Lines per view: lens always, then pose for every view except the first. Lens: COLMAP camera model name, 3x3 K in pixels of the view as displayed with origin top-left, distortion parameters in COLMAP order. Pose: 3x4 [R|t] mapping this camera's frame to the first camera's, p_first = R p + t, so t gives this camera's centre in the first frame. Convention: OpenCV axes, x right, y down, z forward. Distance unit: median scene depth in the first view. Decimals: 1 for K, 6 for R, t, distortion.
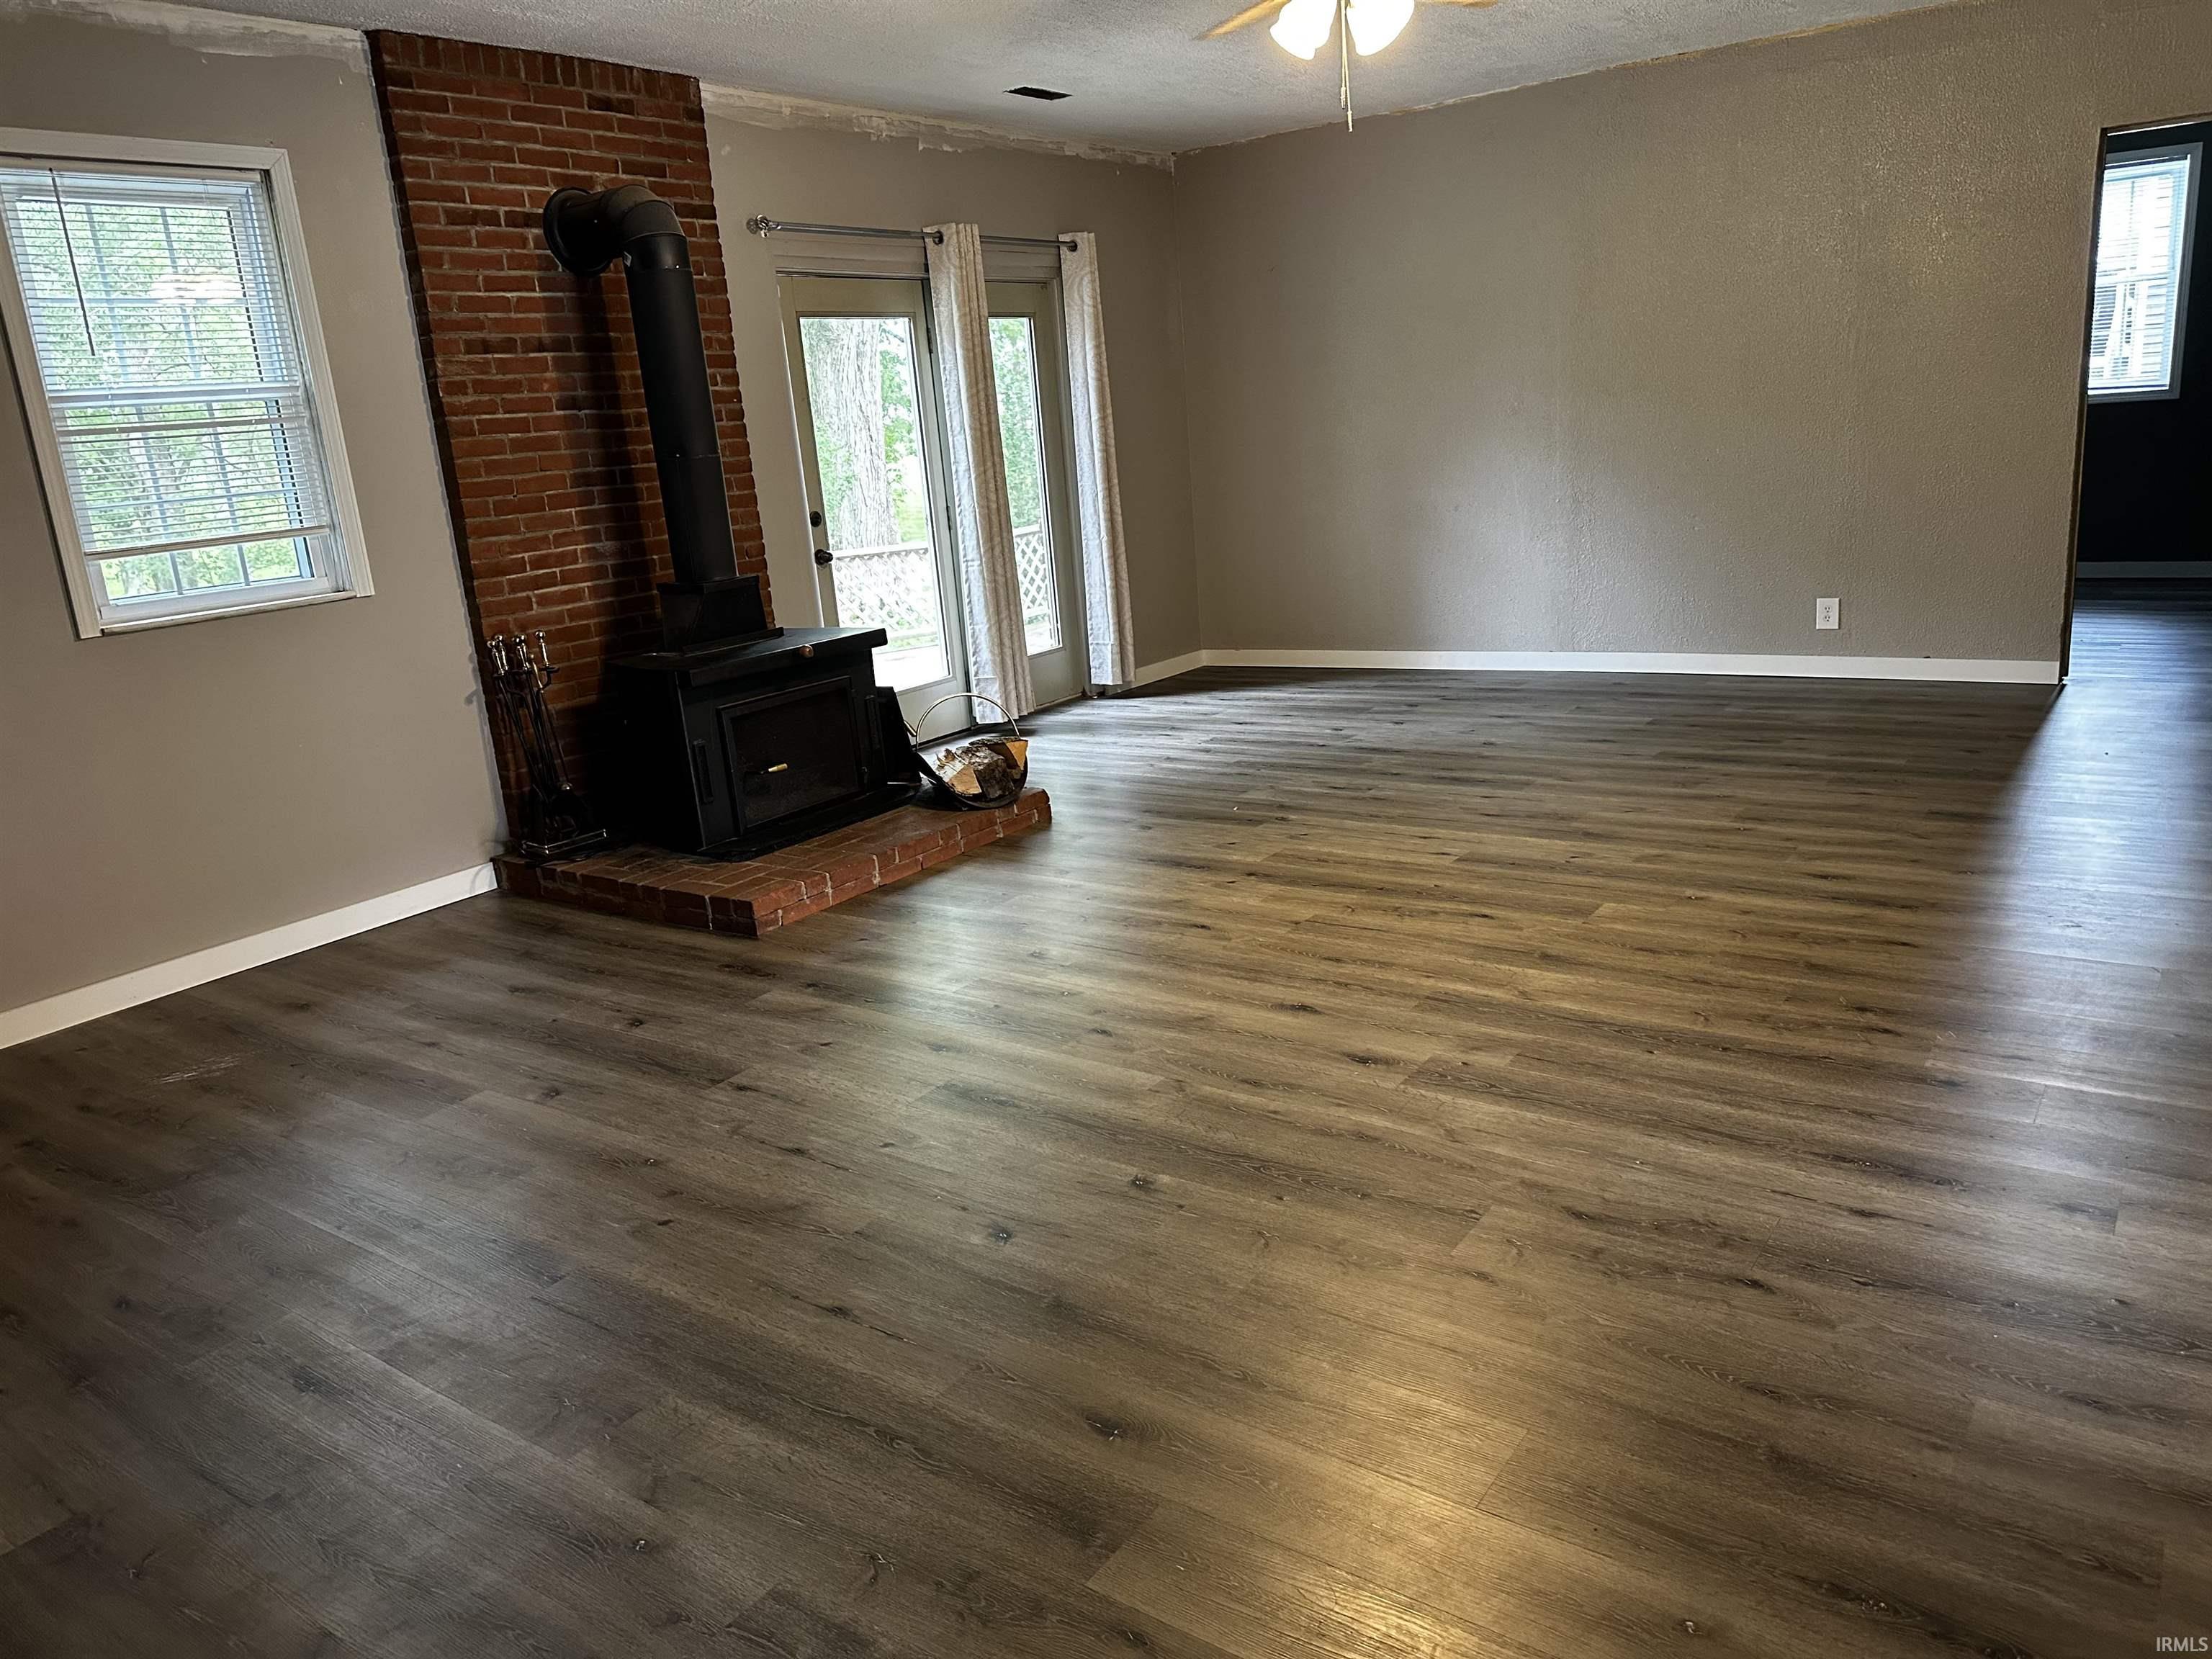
lens RADIAL K [[1579.5, 0, 1072.5], [0, 1579.5, 828.6], [0, 0, 1]] dist [0.087776, -0.112546]
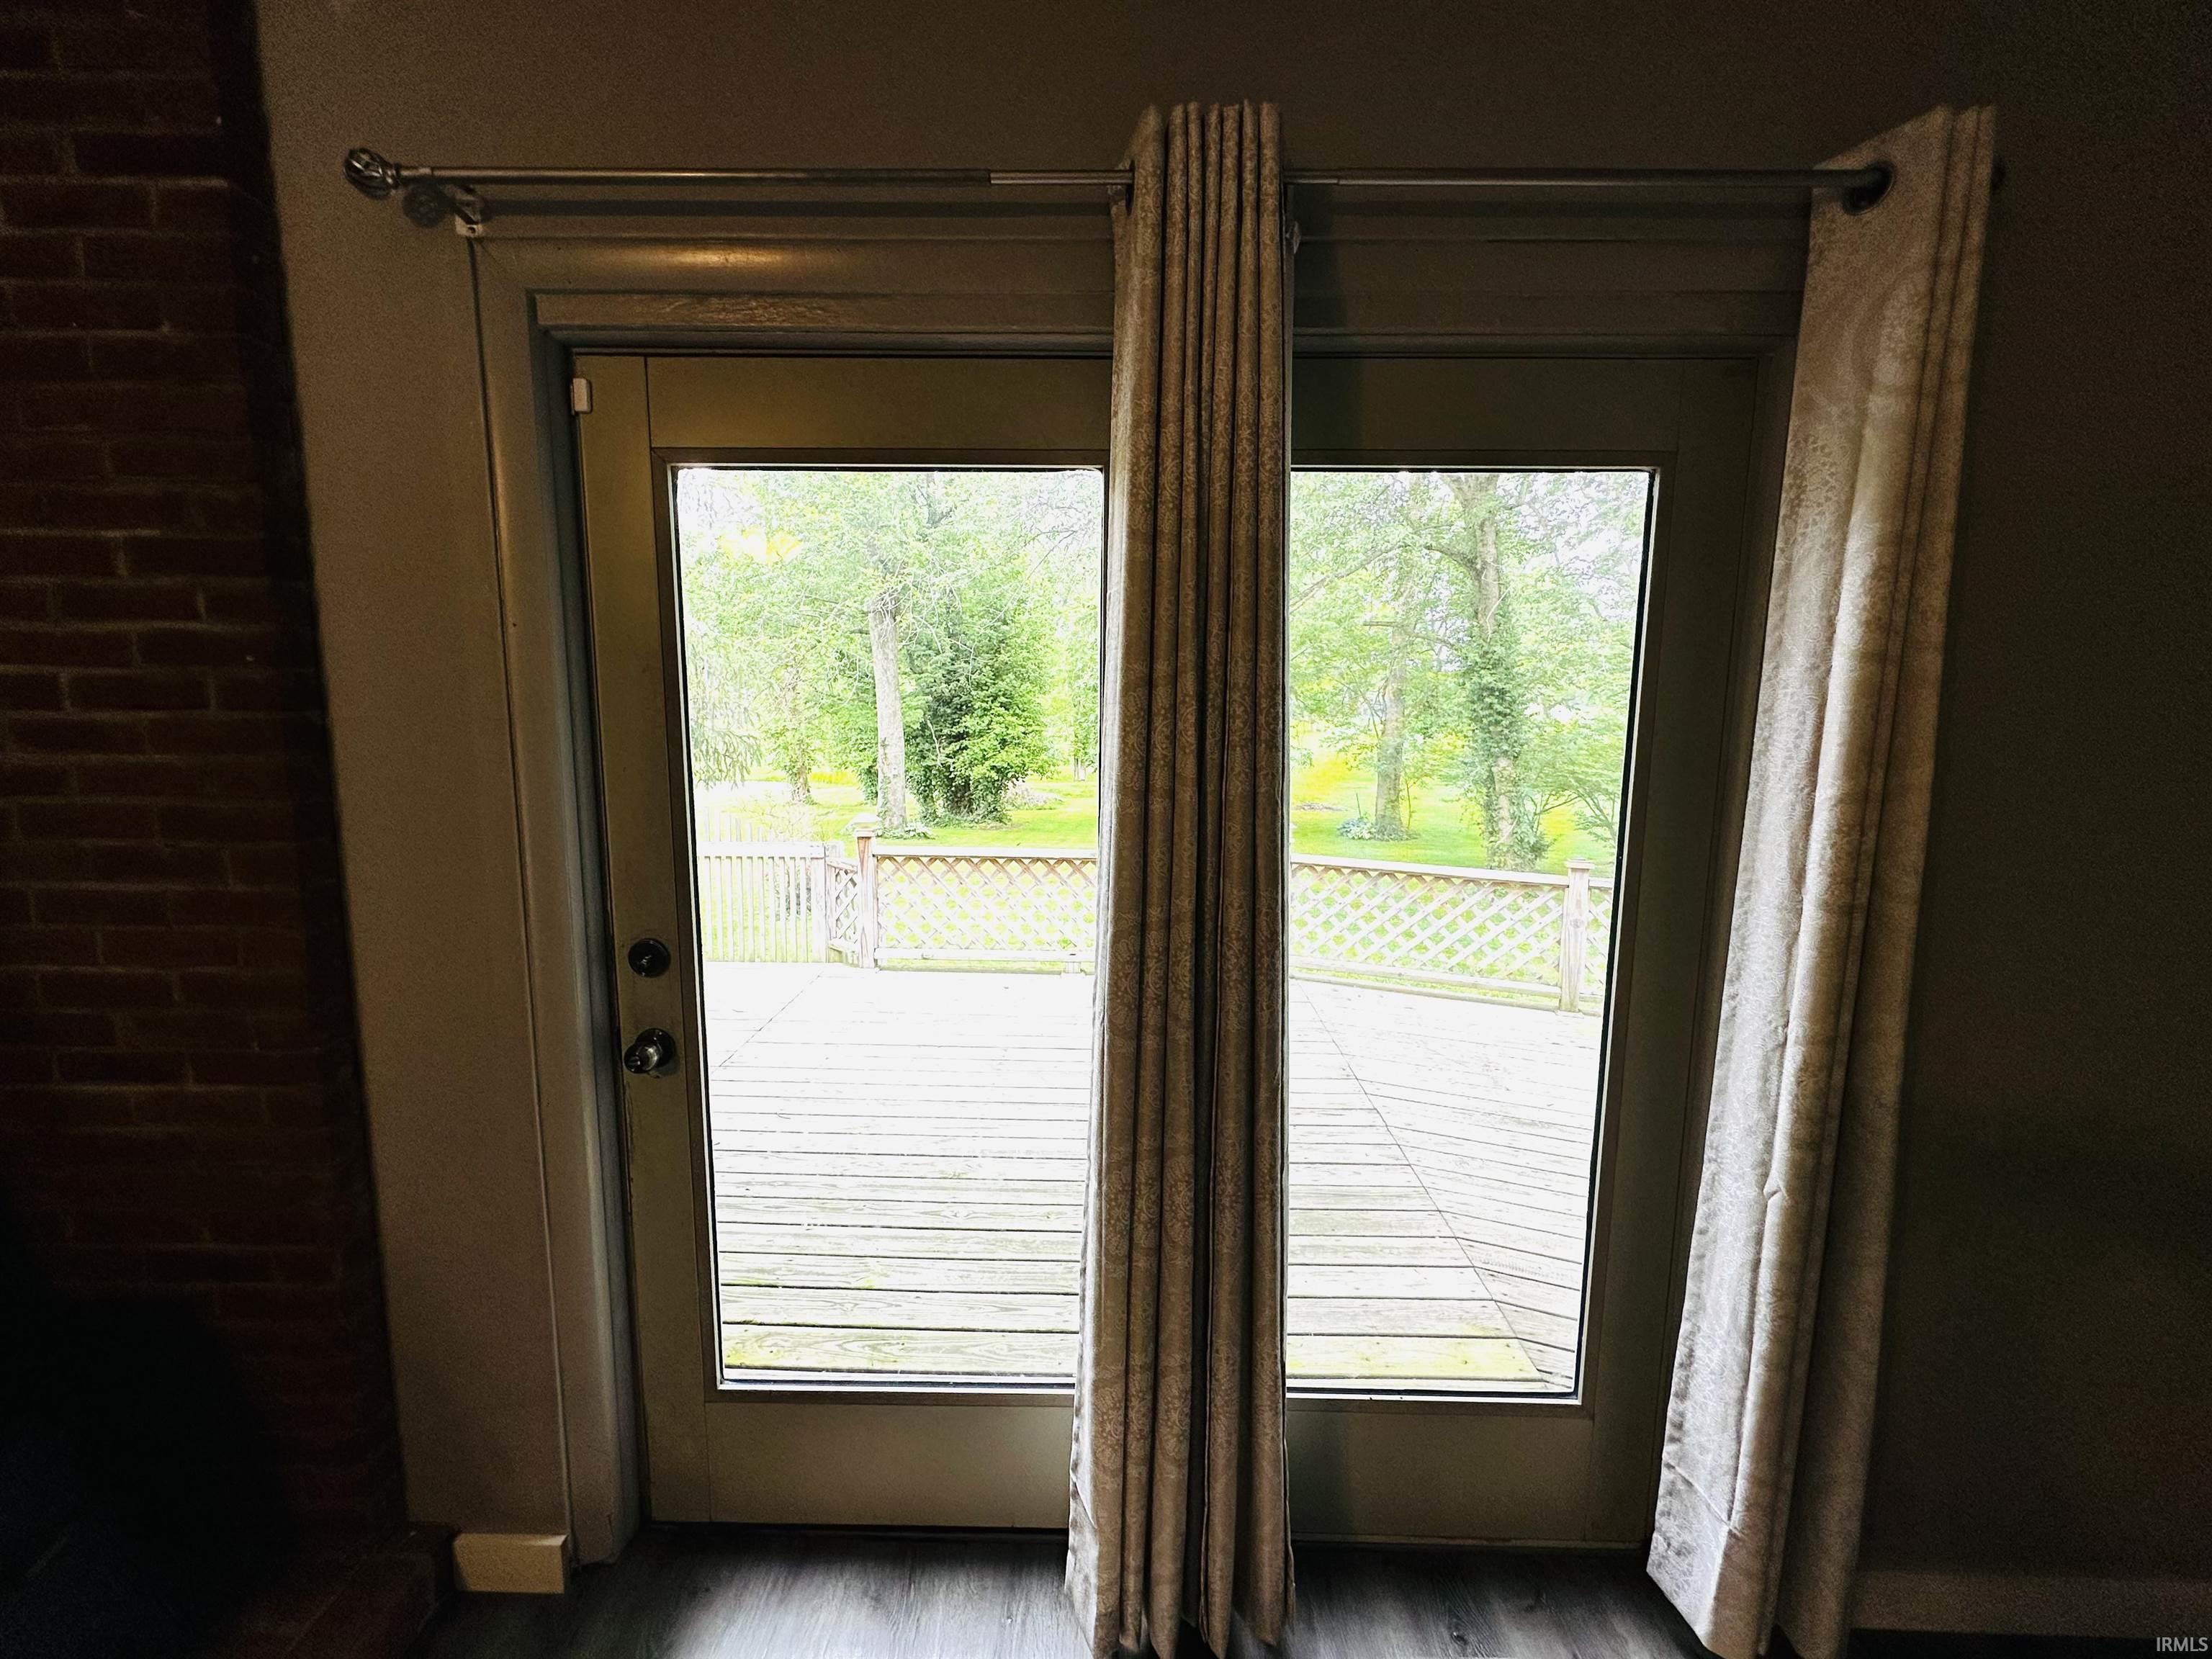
lens RADIAL K [[881.7, 0, 1105.3], [0, 881.7, 833.8], [0, 0, 1]] dist [-0.000871, 0.000707]
pose [[0.571387, 0.196849, -0.796723, 0.102651], [-0.260291, 0.964153, 0.051542, -0.354420], [0.778309, 0.177929, 0.602143, 1.260222]]
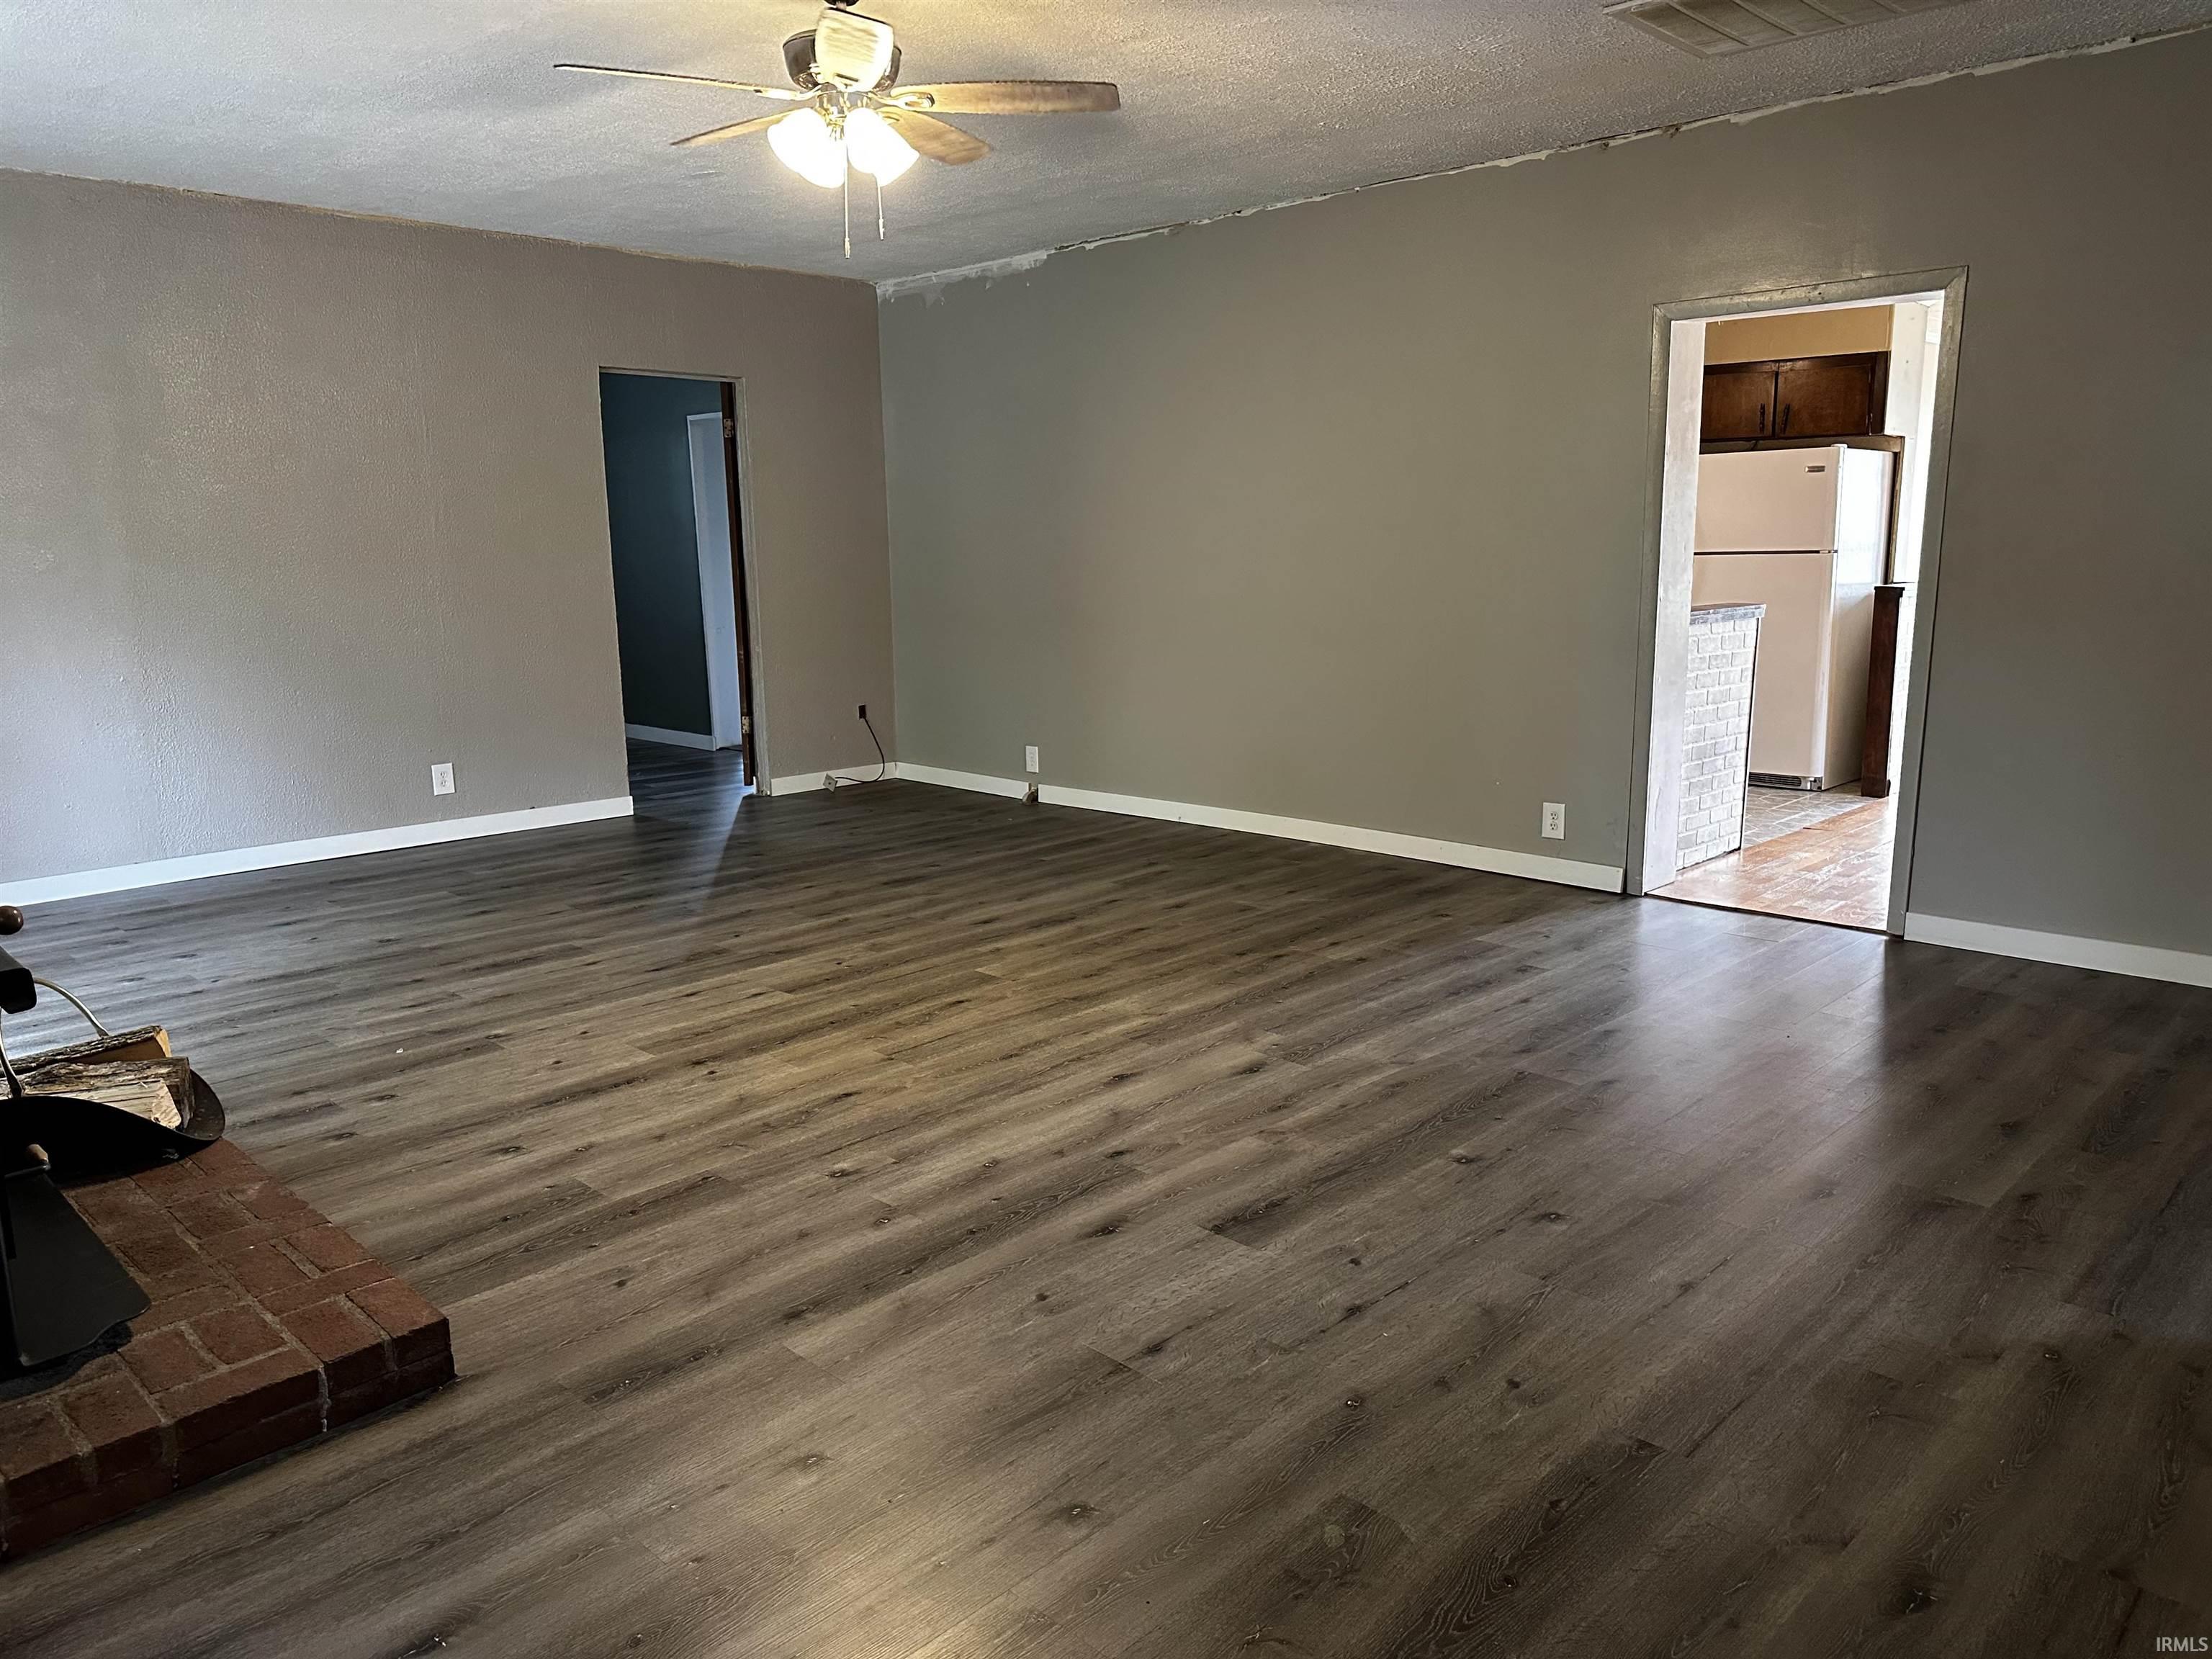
lens RADIAL K [[1547.9, 0, 1141.9], [0, 1547.9, 819.3], [0, 0, 1]] dist [0.122750, -0.098462]
pose [[0.119585, -0.100988, 0.987674, -0.662084], [0.252431, 0.965213, 0.068128, -0.092387], [-0.960197, 0.241173, 0.140917, 0.616848]]
